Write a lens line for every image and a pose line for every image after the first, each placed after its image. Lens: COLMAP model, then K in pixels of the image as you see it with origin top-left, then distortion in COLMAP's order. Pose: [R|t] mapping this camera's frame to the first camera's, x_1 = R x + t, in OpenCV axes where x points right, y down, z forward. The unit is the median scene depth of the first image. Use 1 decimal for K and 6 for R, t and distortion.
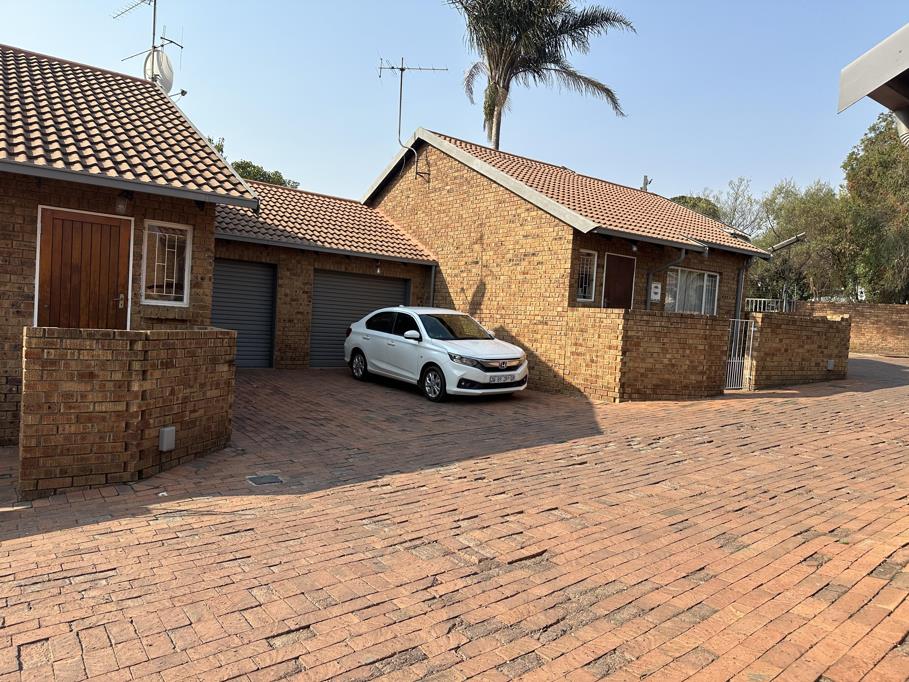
lens RADIAL K [[638.3, 0, 454.5], [0, 638.3, 341.0], [0, 0, 1]] dist [-0.006949, -0.004113]
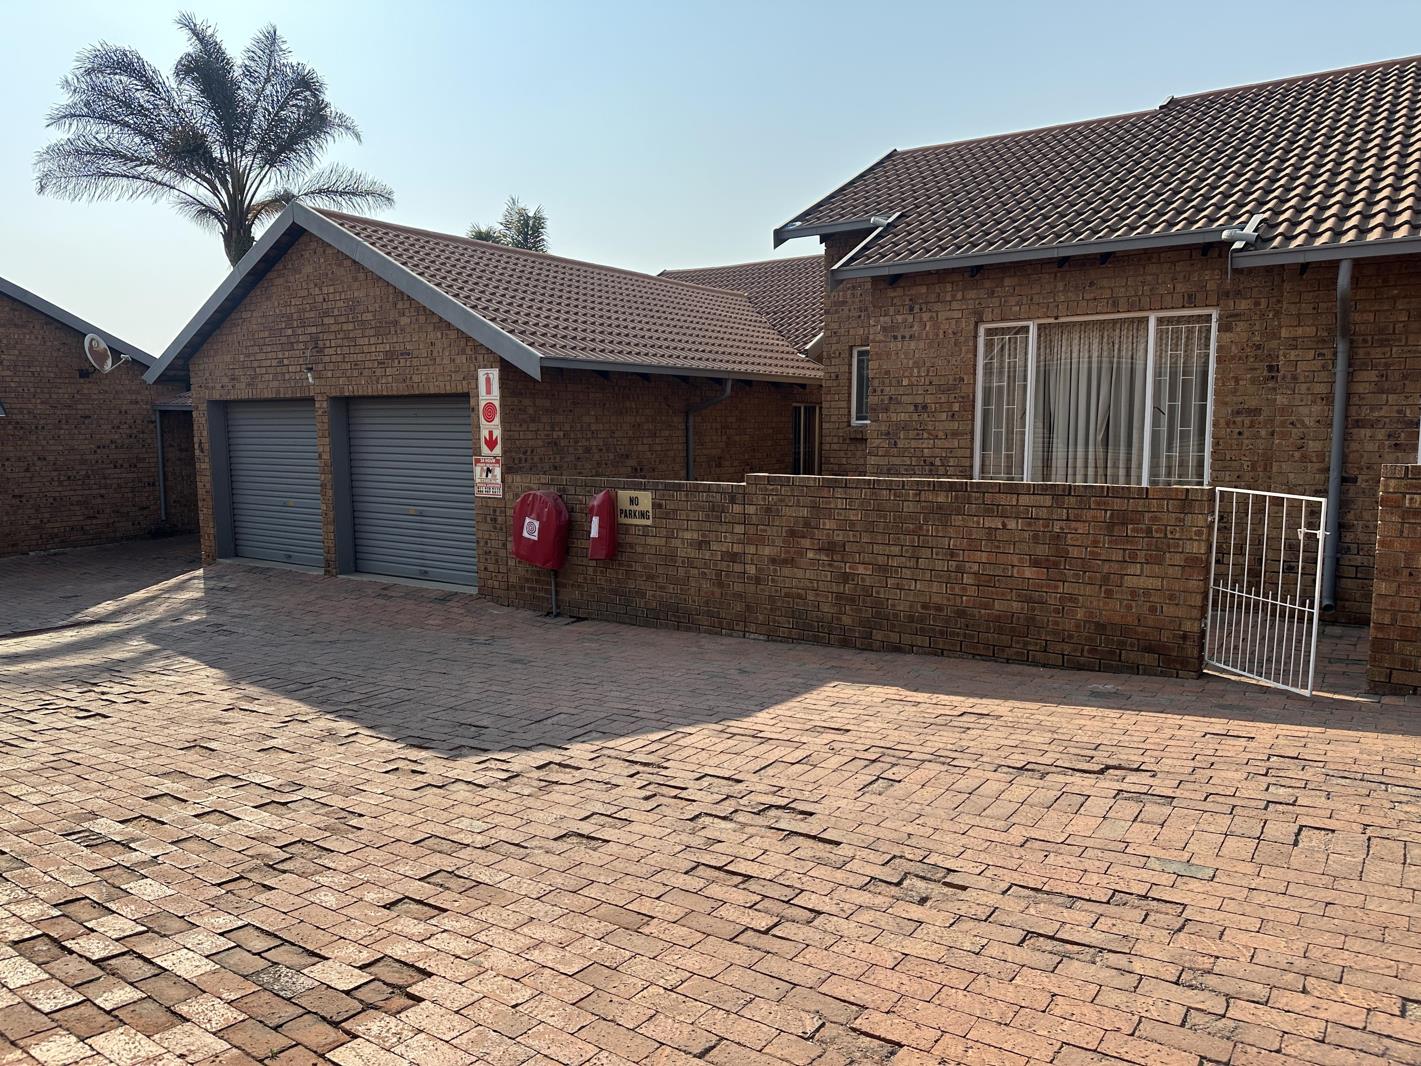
lens RADIAL K [[1024.9, 0, 735.4], [0, 1024.9, 539.9], [0, 0, 1]] dist [0.085351, -0.110842]
pose [[0.325986, 0.046792, -0.944216, 0.243873], [-0.005169, 0.998848, 0.047714, 0.012187], [0.945360, -0.010673, 0.325853, -0.126677]]
